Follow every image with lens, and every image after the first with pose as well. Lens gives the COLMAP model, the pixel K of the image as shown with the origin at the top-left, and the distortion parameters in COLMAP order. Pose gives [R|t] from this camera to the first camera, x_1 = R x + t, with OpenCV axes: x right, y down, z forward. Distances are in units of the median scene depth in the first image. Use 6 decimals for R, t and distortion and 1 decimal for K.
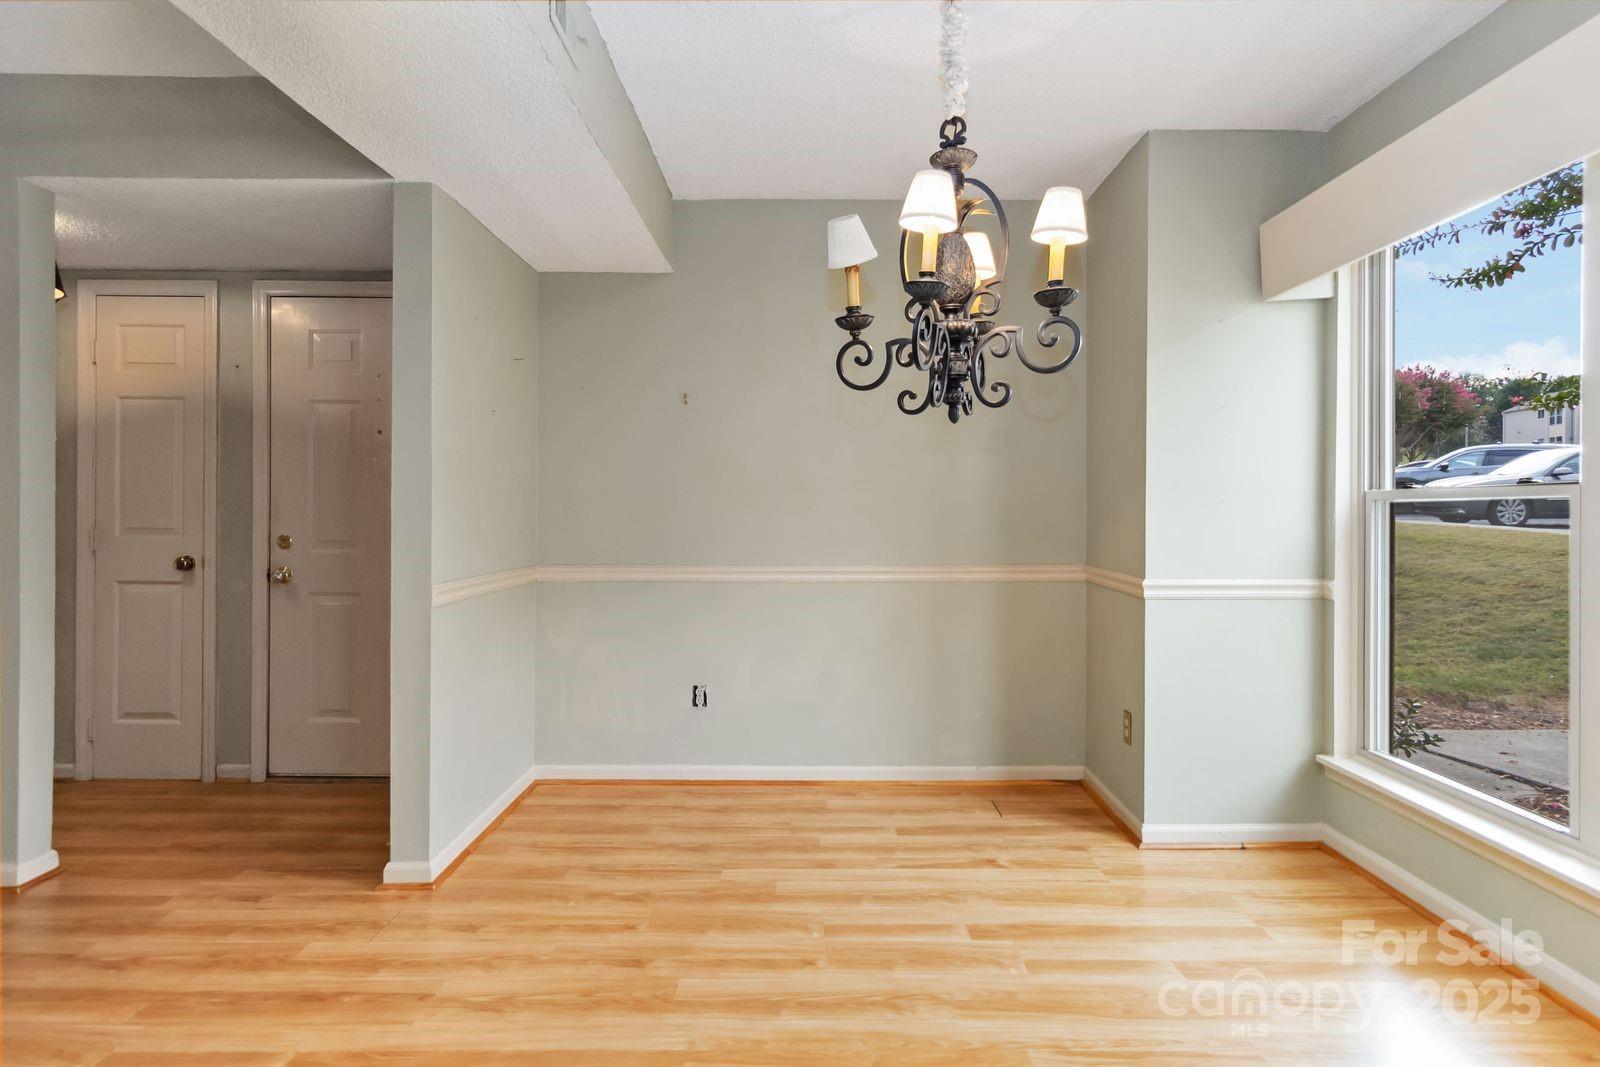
lens RADIAL K [[903.6, 0, 817.4], [0, 903.6, 506.9], [0, 0, 1]] dist [-0.002119, 0.004318]
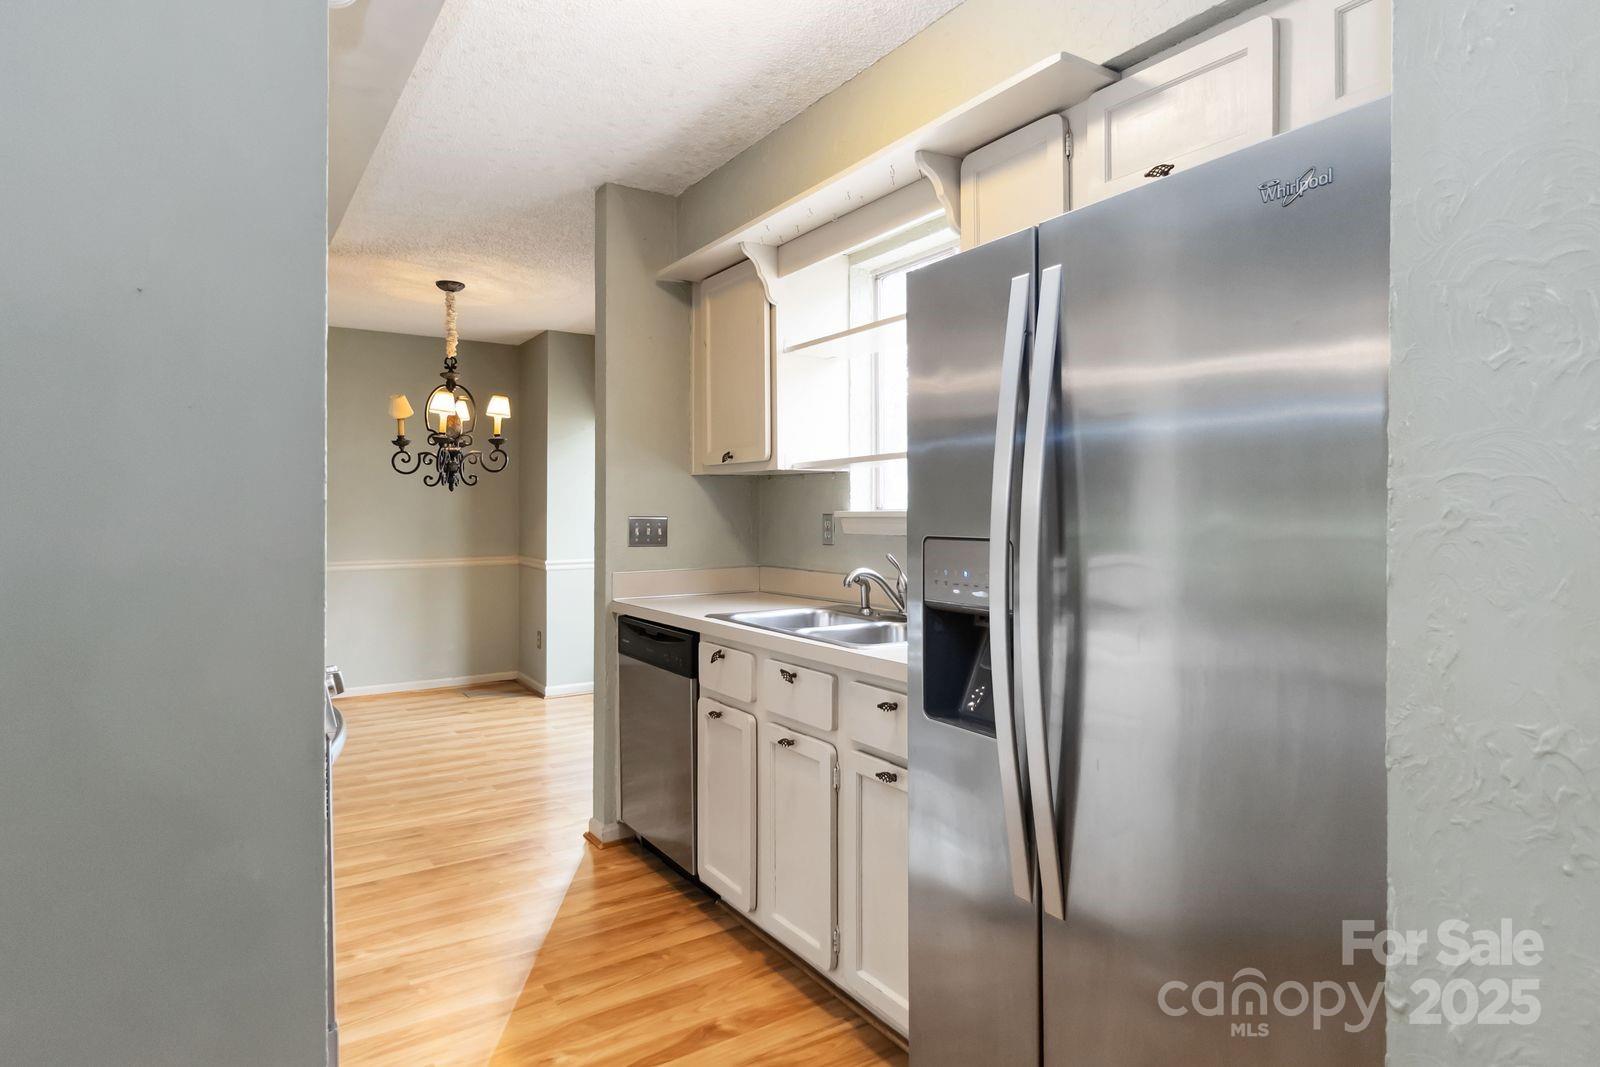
lens RADIAL K [[903.6, 0, 804.0], [0, 903.6, 511.9], [0, 0, 1]] dist [-0.002119, 0.004318]
pose [[0.839272, -0.003969, 0.543697, -0.326925], [0.000904, 0.999982, 0.005905, -0.051232], [-0.543711, -0.004465, 0.839261, -1.335936]]
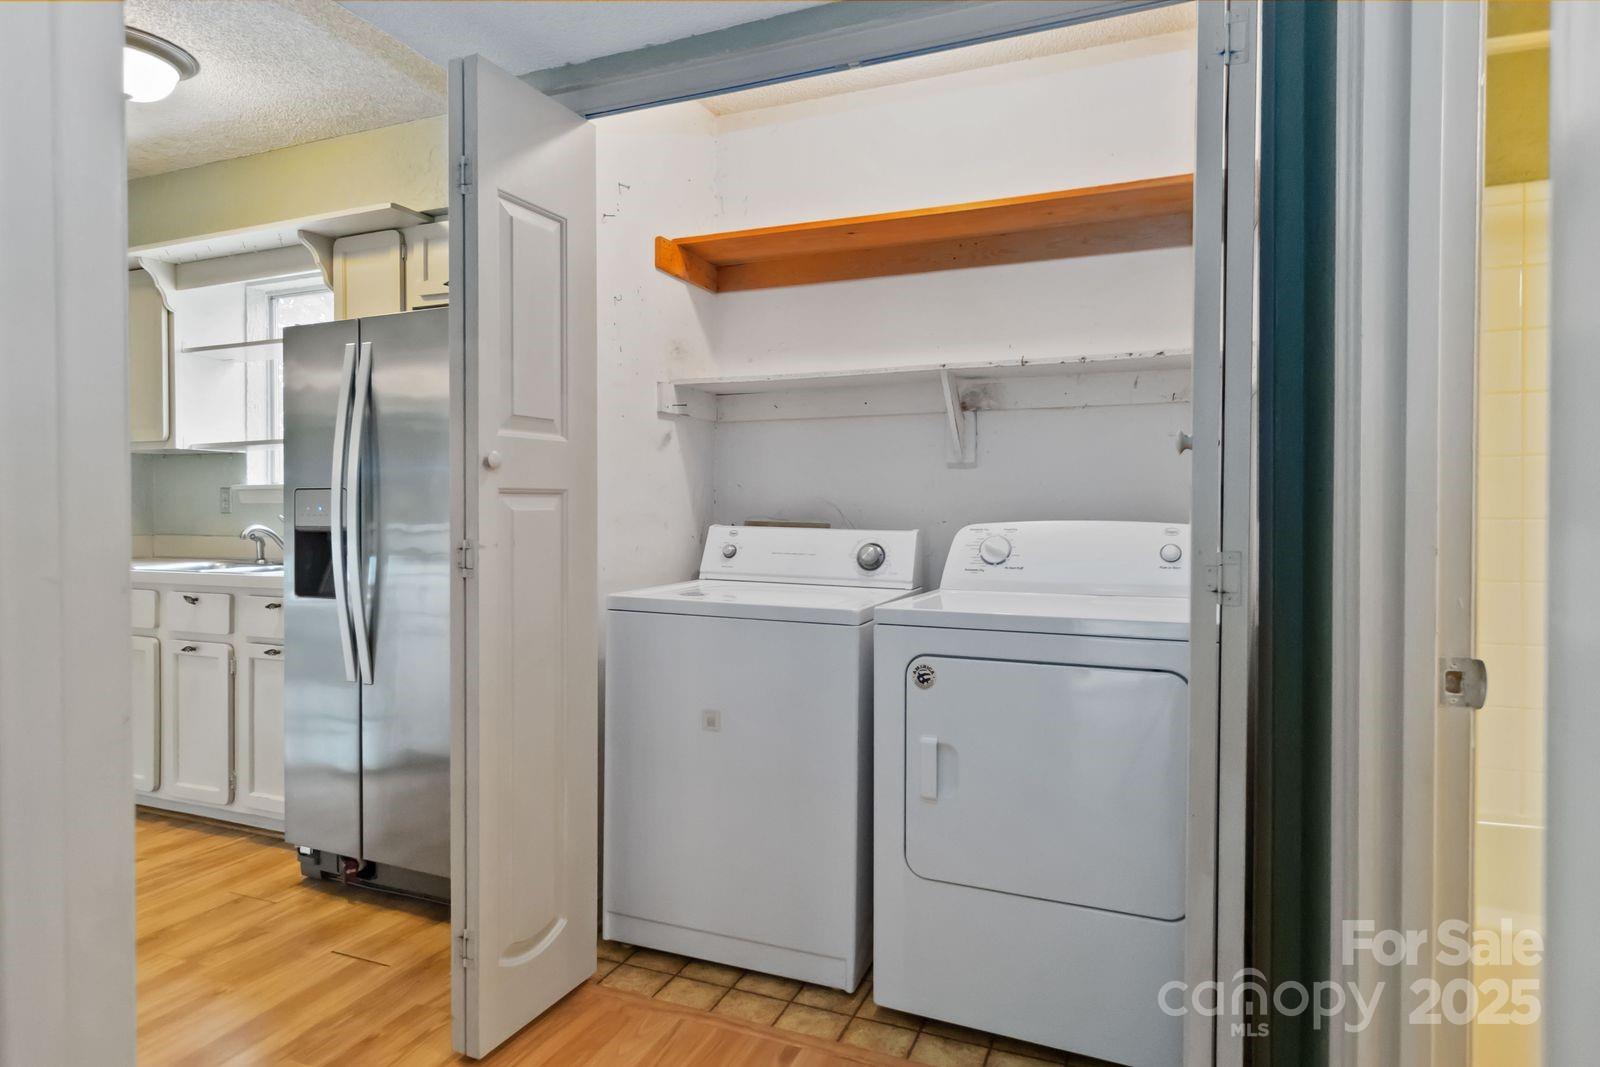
lens RADIAL K [[903.6, 0, 808.6], [0, 903.6, 528.0], [0, 0, 1]] dist [-0.002119, 0.004318]
pose [[0.387992, -0.015753, 0.921528, -0.694544], [-0.010128, 0.999721, 0.021354, -0.008770], [-0.921607, -0.017618, 0.387724, -1.878176]]
